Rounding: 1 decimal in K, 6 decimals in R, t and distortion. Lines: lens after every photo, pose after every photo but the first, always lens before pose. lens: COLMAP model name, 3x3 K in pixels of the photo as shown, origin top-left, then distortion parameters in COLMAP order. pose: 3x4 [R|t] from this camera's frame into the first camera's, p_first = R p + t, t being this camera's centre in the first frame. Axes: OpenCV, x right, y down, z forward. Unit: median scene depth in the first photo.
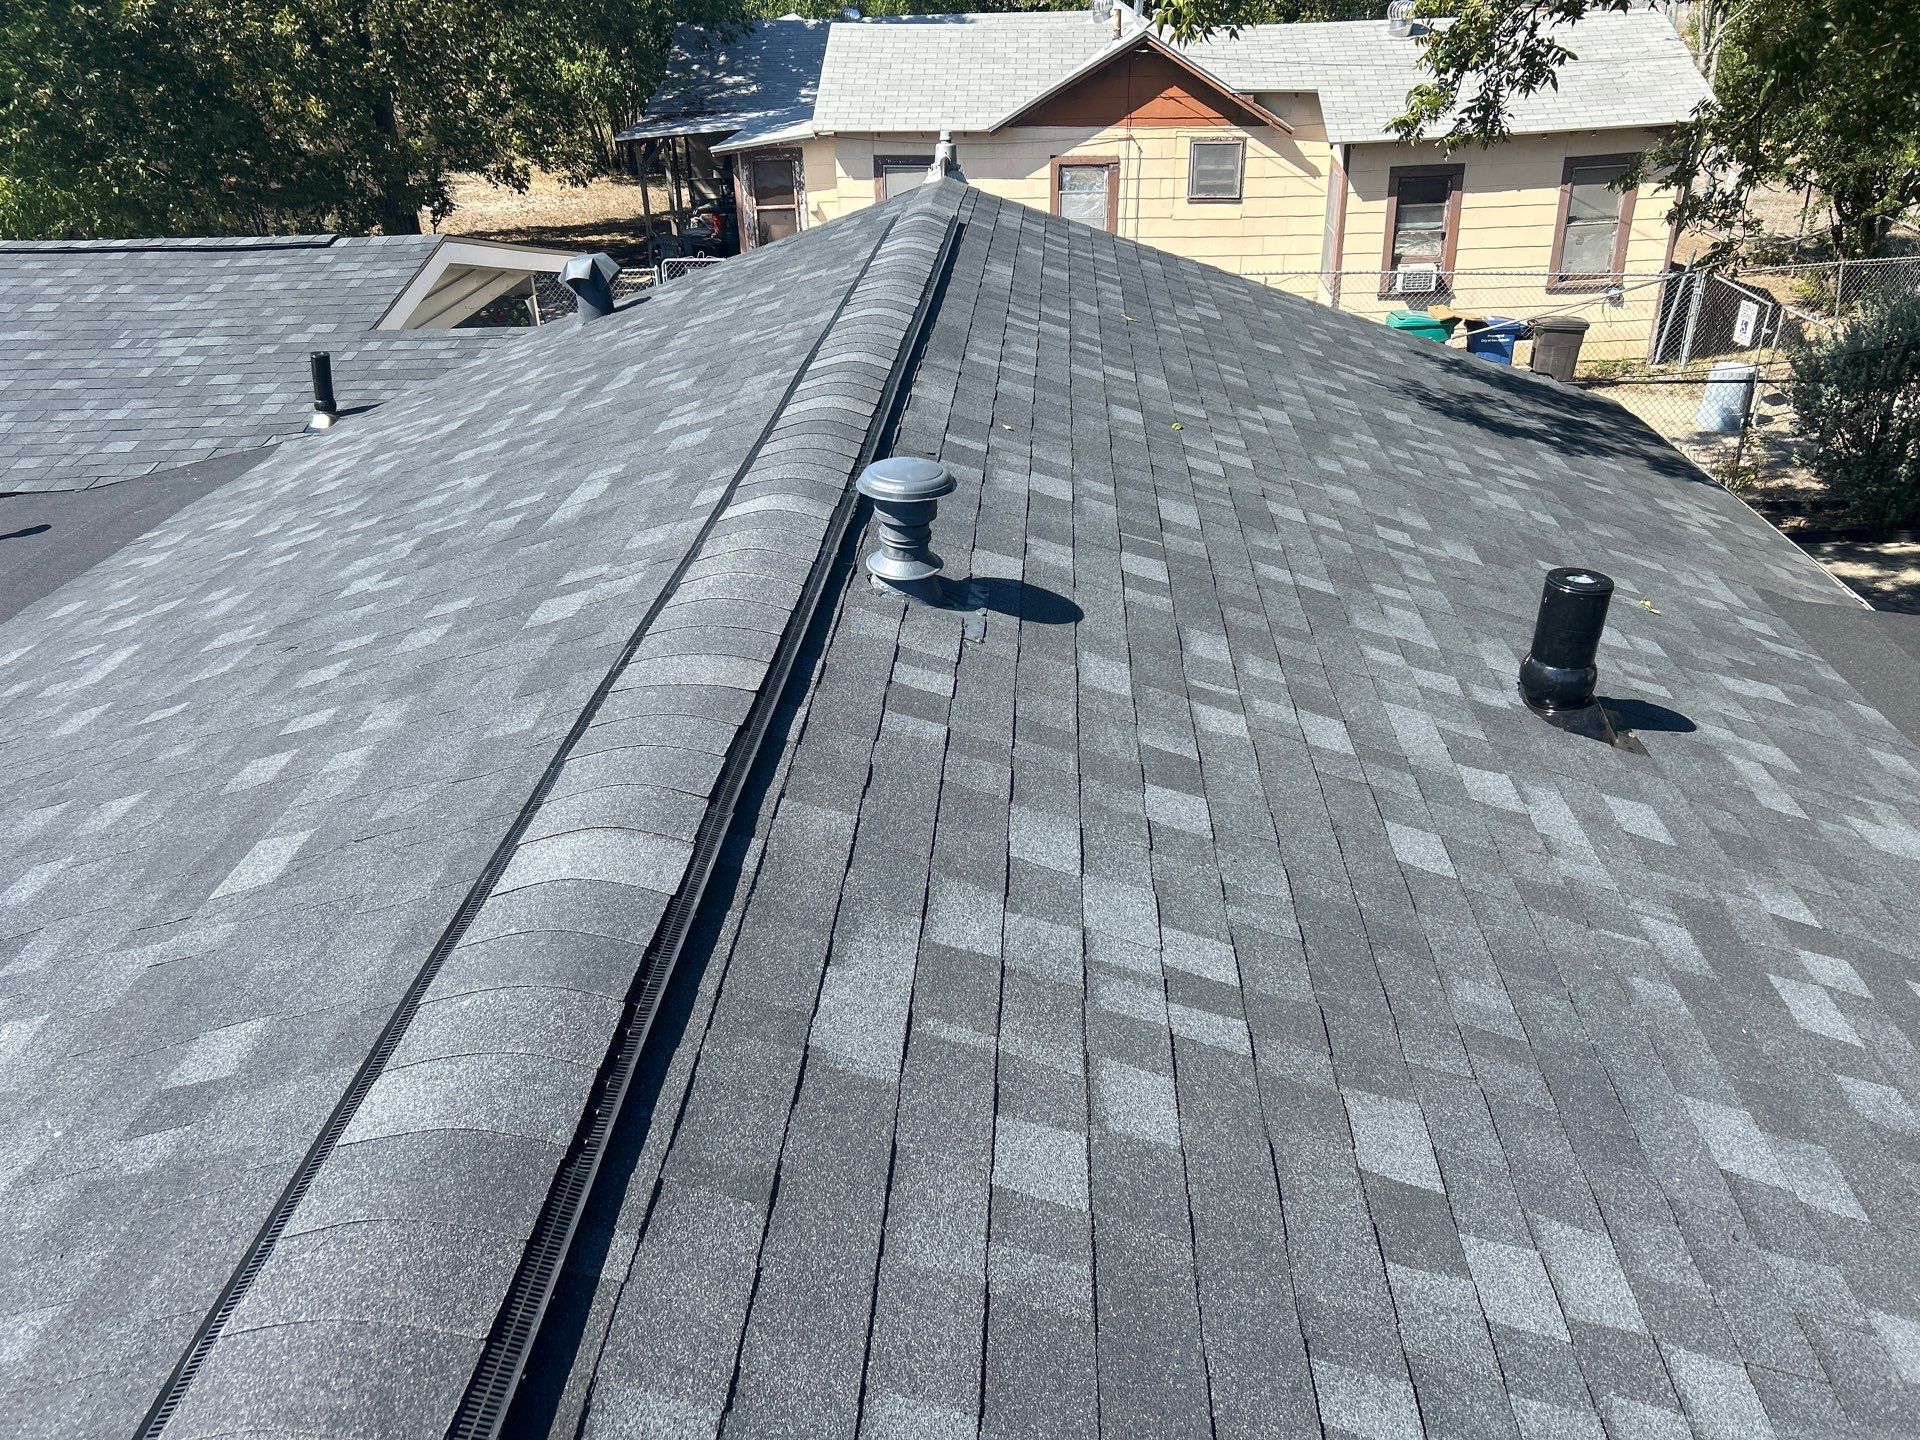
lens RADIAL K [[1456.6, 0, 961.5], [0, 1456.6, 702.9], [0, 0, 1]] dist [0.063761, -0.052298]
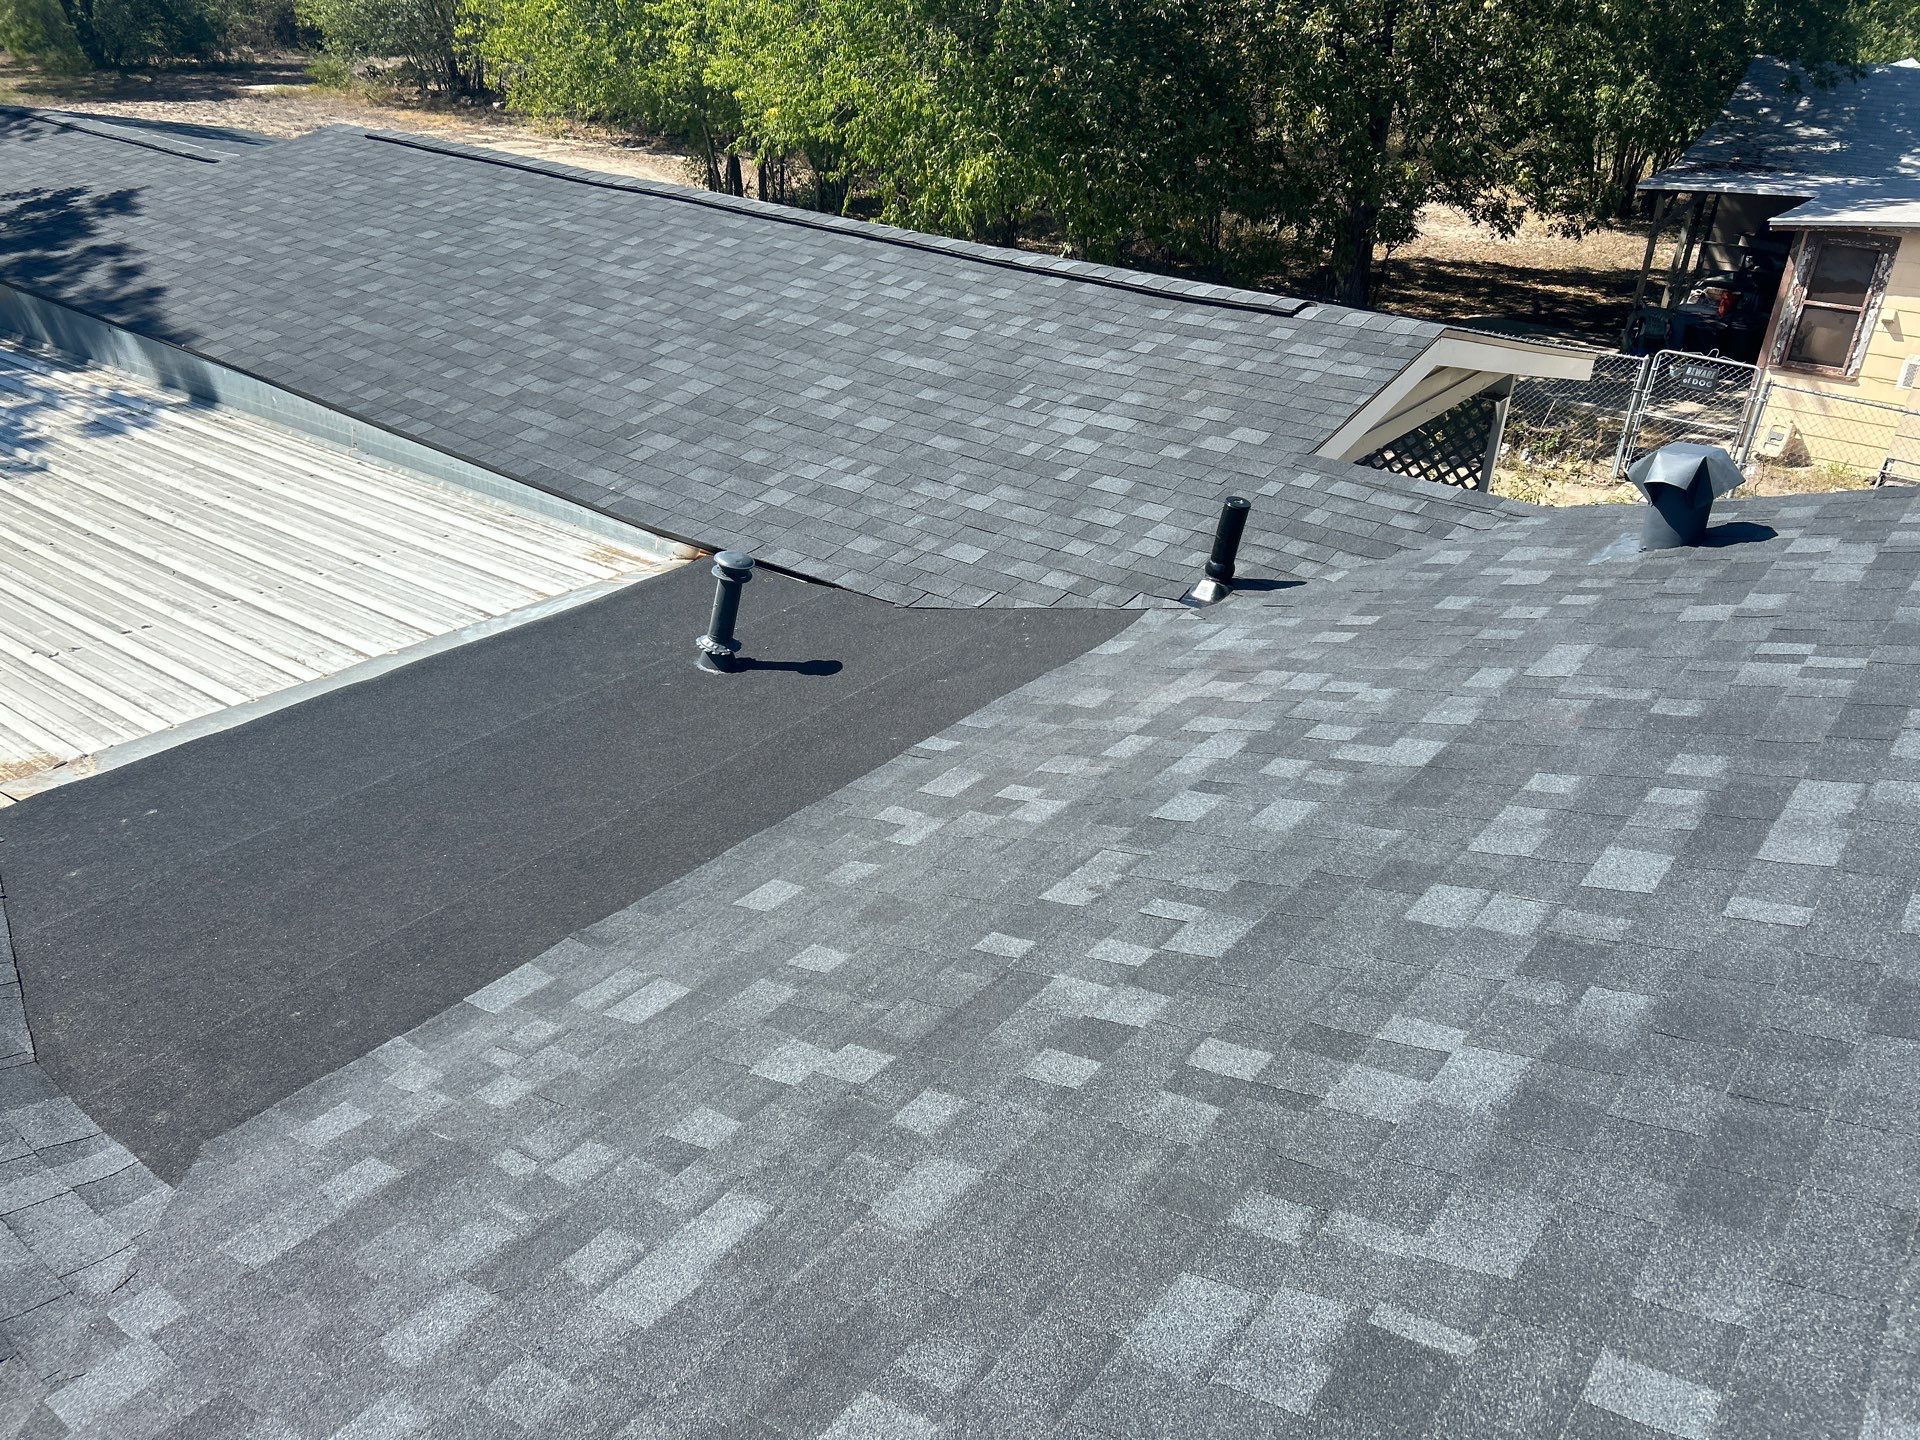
lens RADIAL K [[1466.1, 0, 960.0], [0, 1466.1, 720.0], [0, 0, 1]] dist [0.064855, -0.076620]
pose [[0.823903, 0.316681, -0.469996, -0.168292], [-0.313948, 0.945473, 0.086704, -0.144387], [0.471826, 0.076119, 0.878400, 0.306196]]
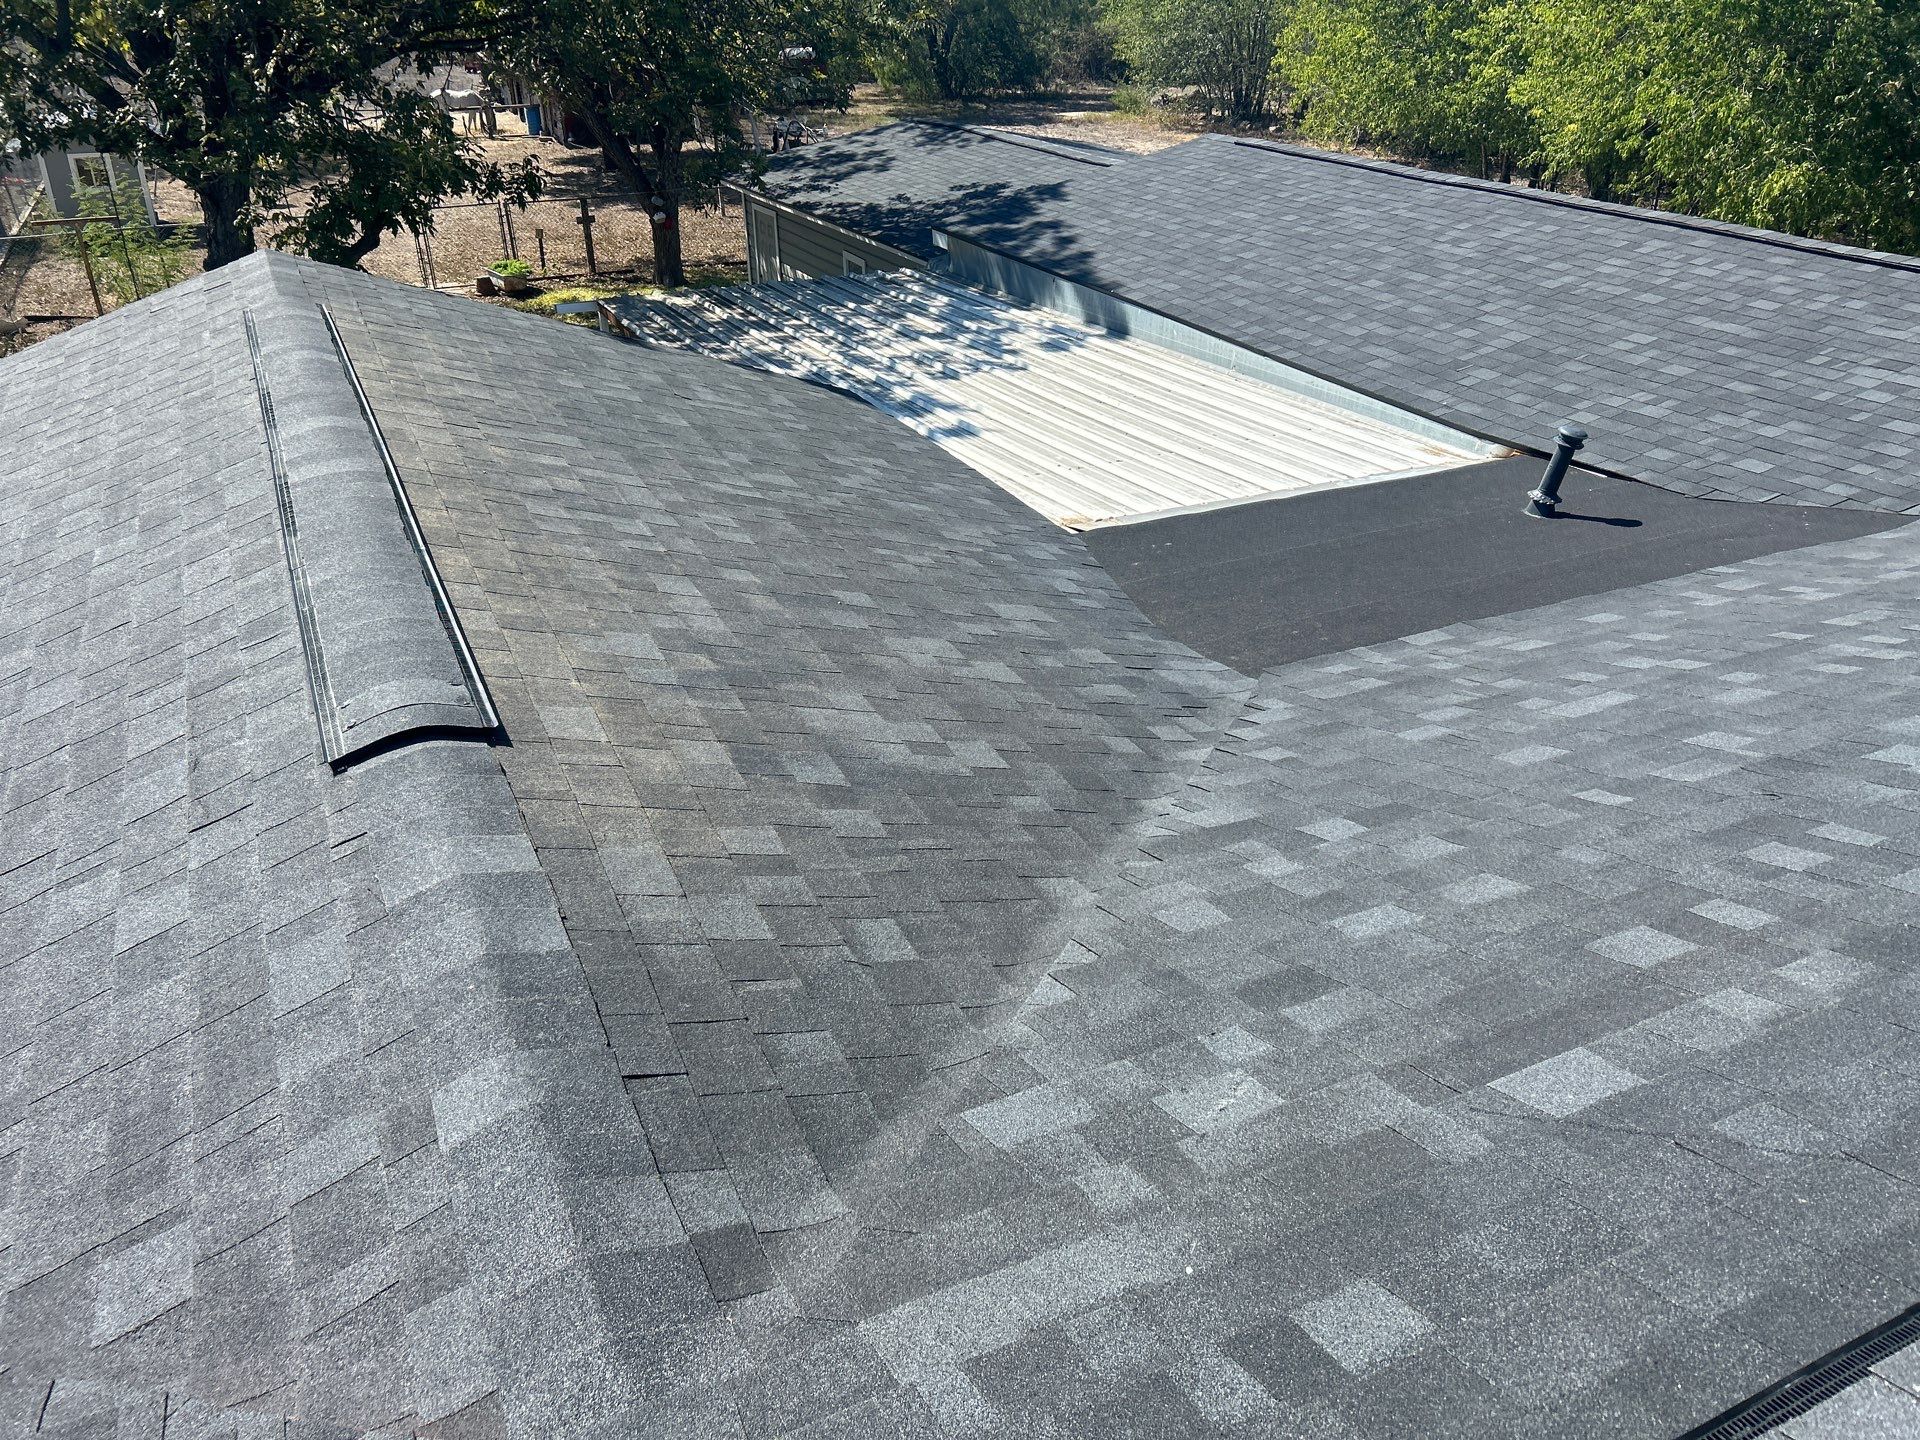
lens RADIAL K [[1466.1, 0, 960.0], [0, 1466.1, 720.0], [0, 0, 1]] dist [0.064855, -0.076620]
pose [[0.495785, 0.426450, -0.756530, -0.033448], [-0.413765, 0.881896, 0.225960, -0.032565], [0.763541, 0.200998, 0.613681, 0.064141]]
